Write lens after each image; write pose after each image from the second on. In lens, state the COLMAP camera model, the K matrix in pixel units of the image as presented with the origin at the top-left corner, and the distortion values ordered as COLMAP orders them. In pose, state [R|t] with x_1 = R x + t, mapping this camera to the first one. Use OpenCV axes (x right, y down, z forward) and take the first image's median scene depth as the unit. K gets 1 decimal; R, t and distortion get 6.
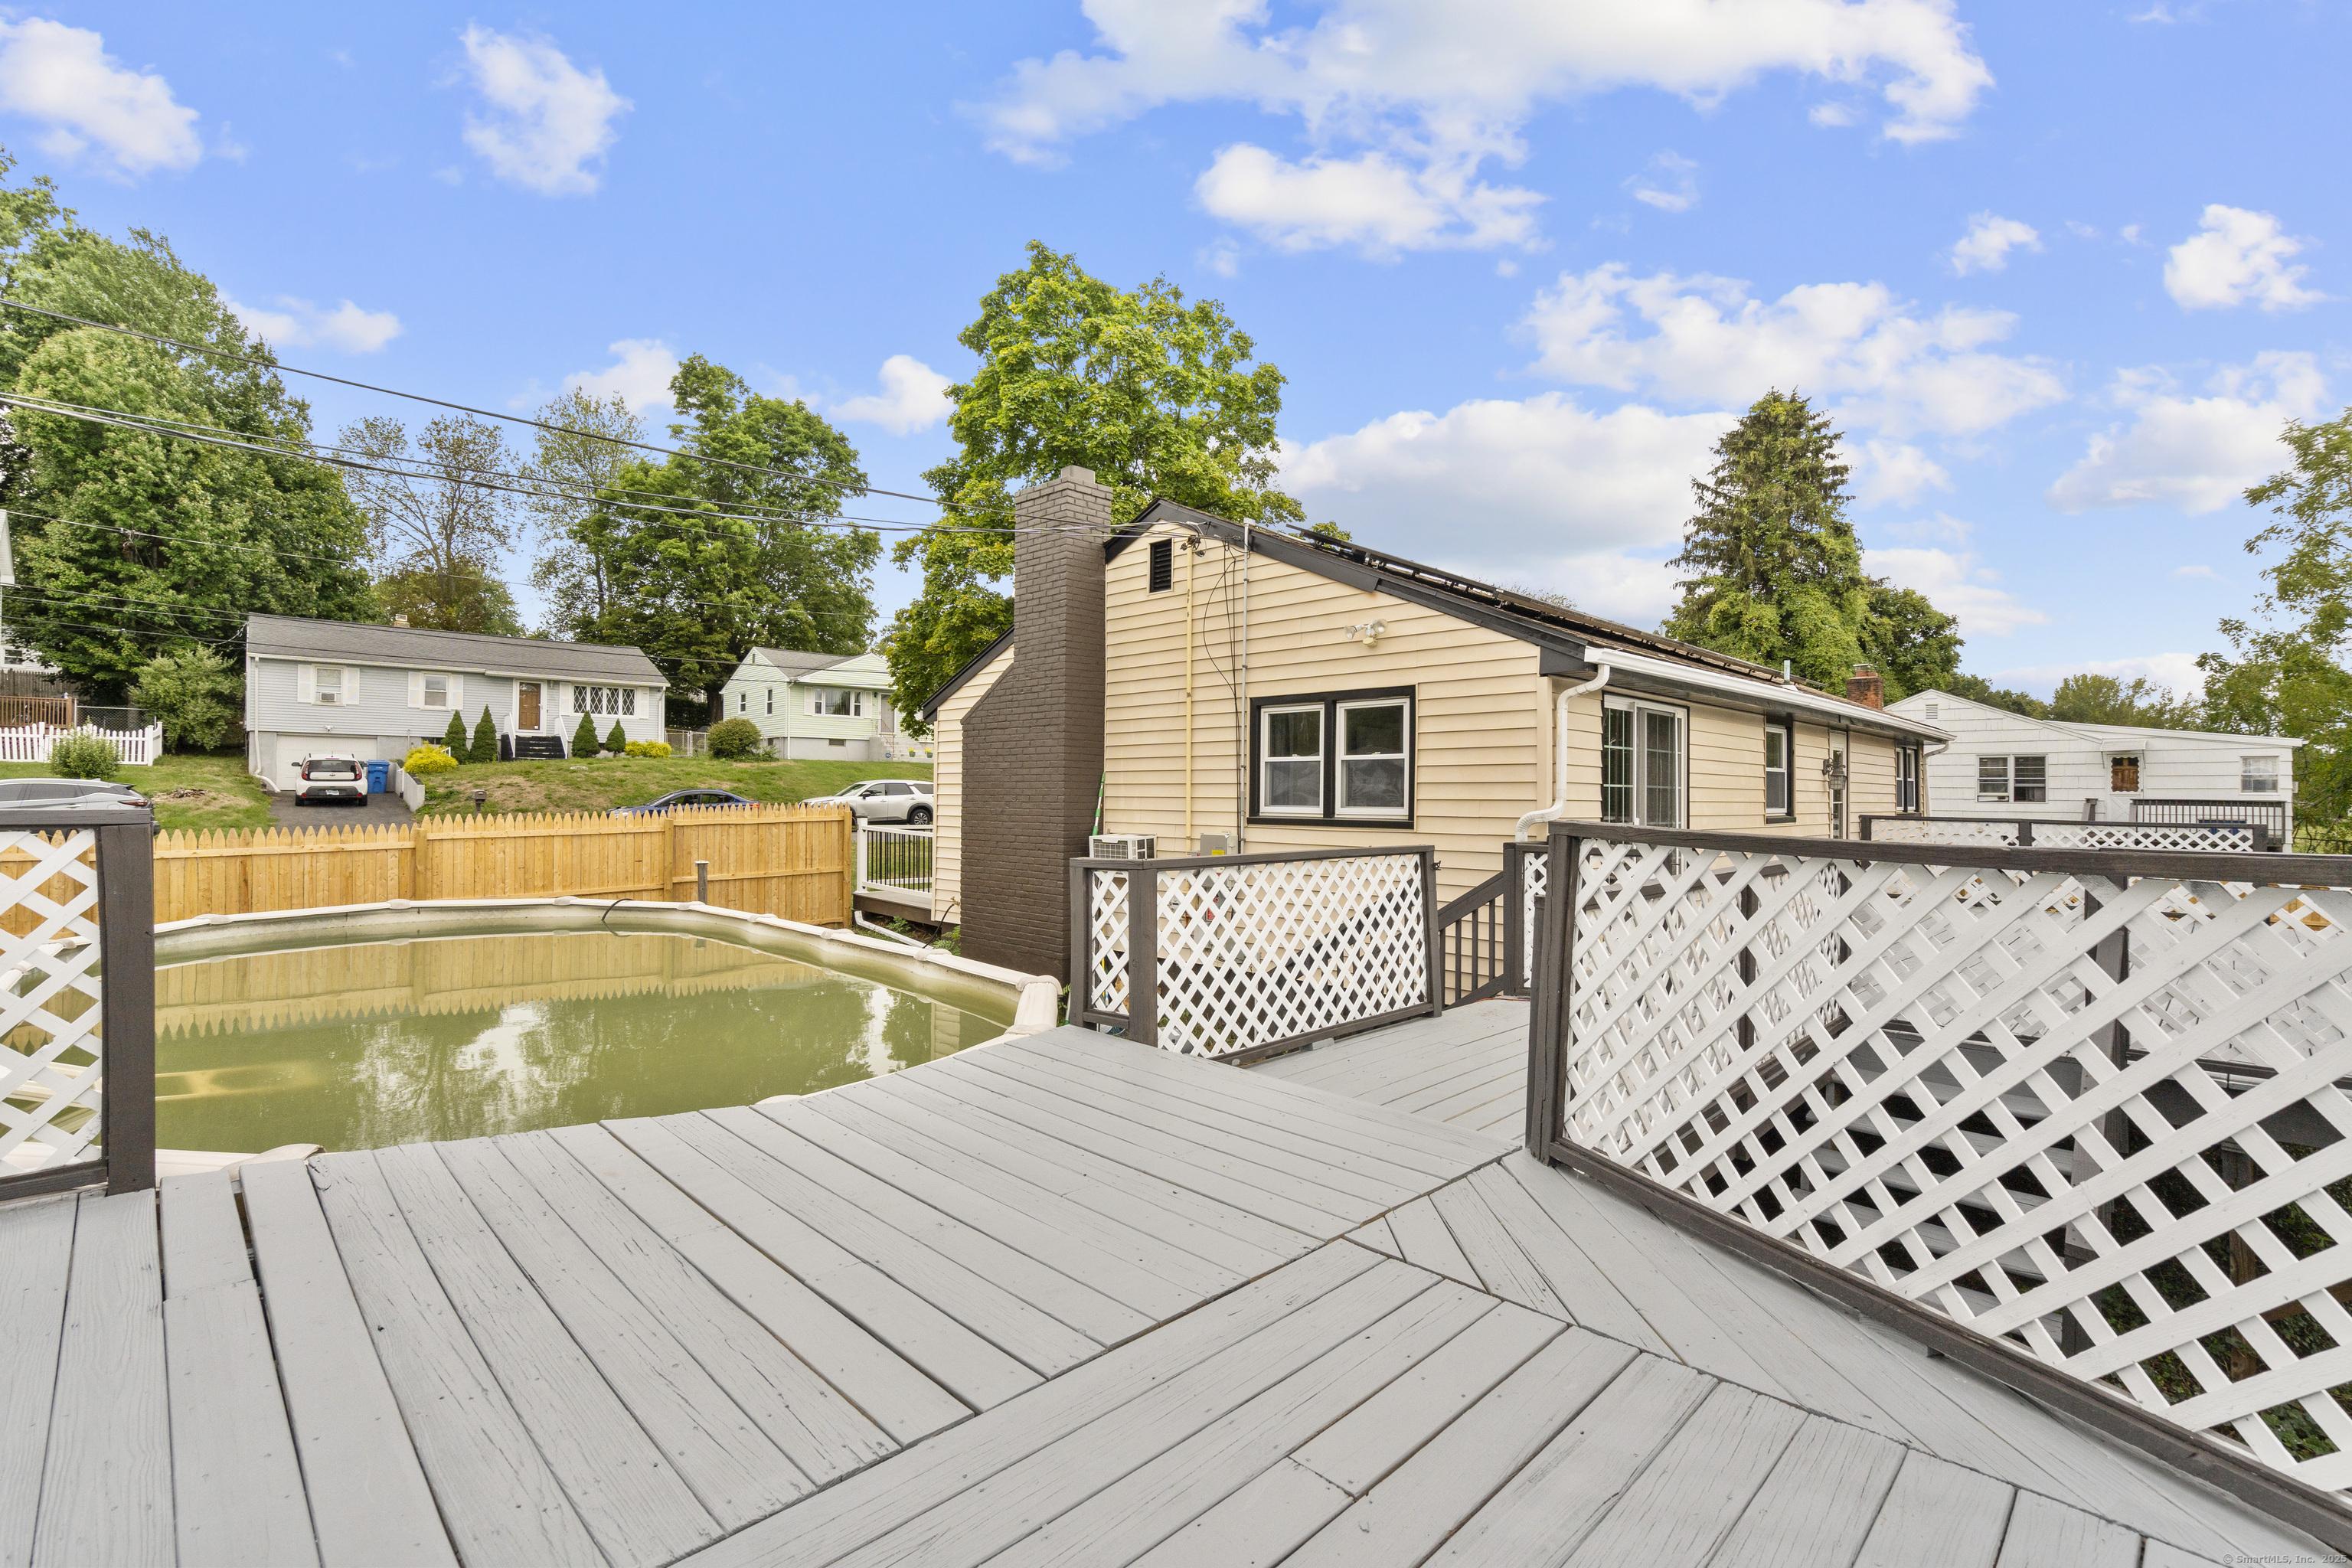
lens RADIAL K [[1057.6, 0, 1175.7], [0, 1057.6, 771.2], [0, 0, 1]] dist [-0.005092, 0.002413]
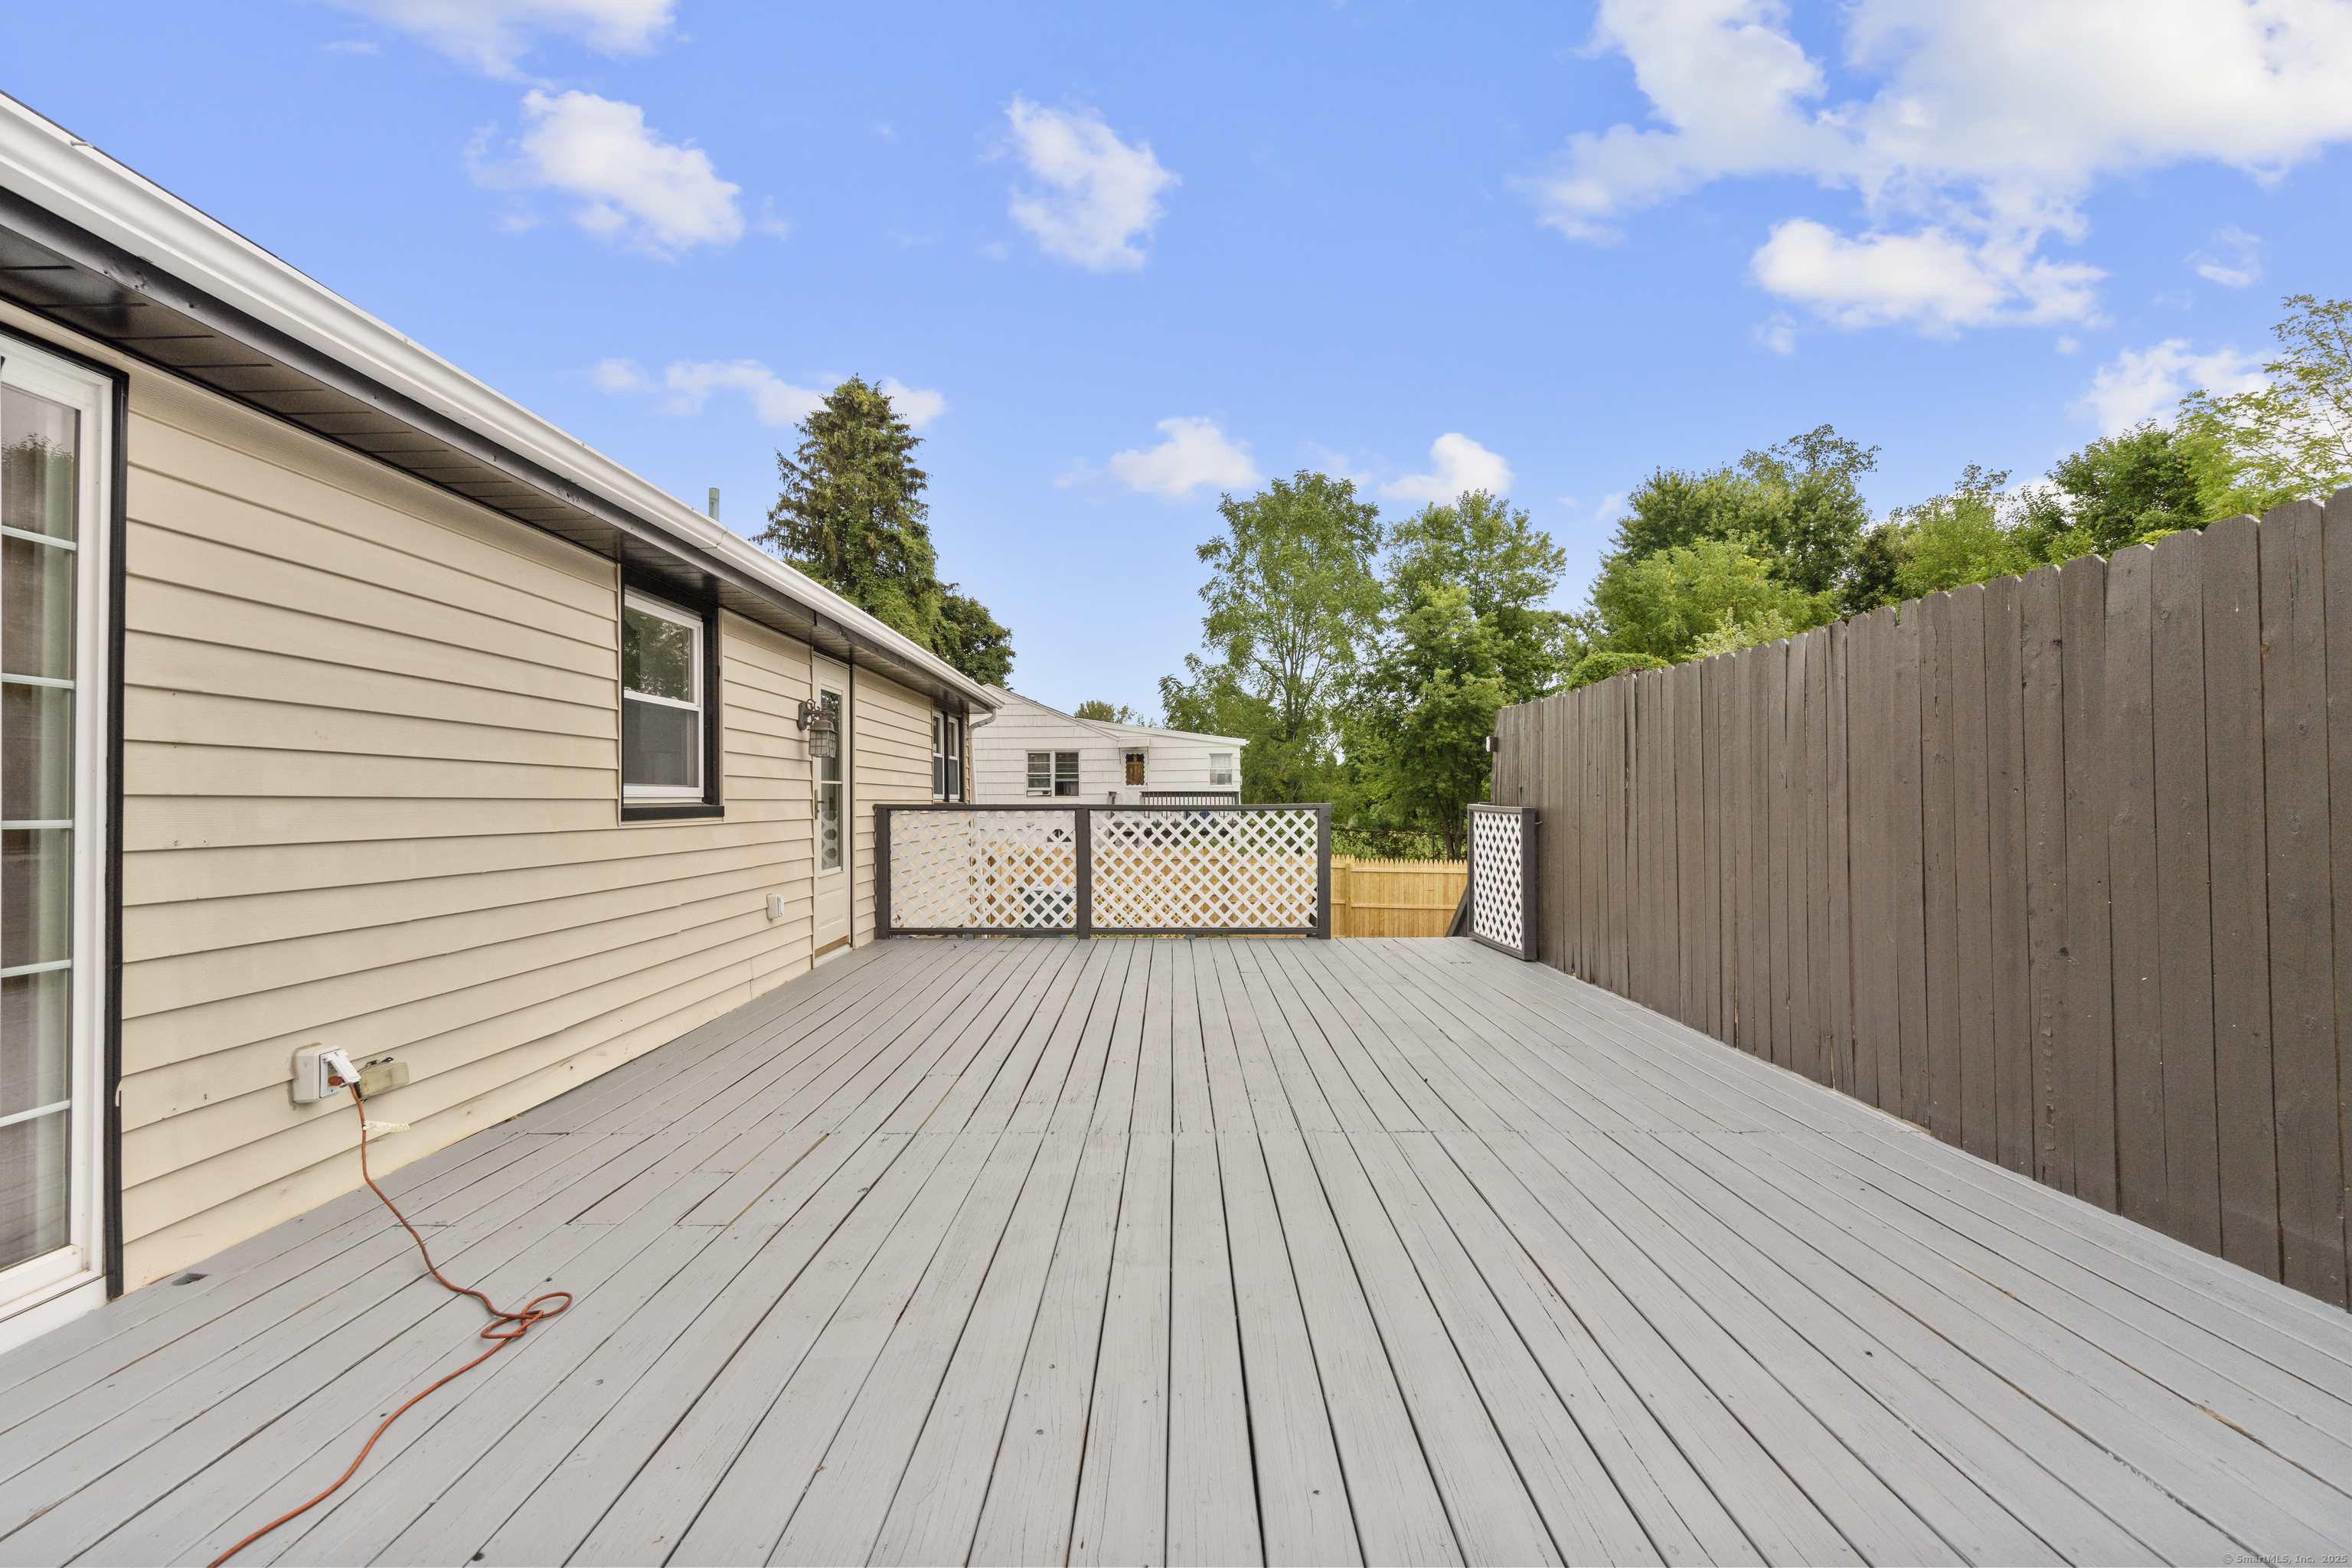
lens RADIAL K [[1057.6, 0, 1177.7], [0, 1057.6, 781.3], [0, 0, 1]] dist [-0.005092, 0.002413]
pose [[0.702100, -0.000153, 0.712078, 0.087335], [-0.003197, 0.999989, 0.003367, 0.006657], [-0.712071, -0.004640, 0.702092, 0.115319]]
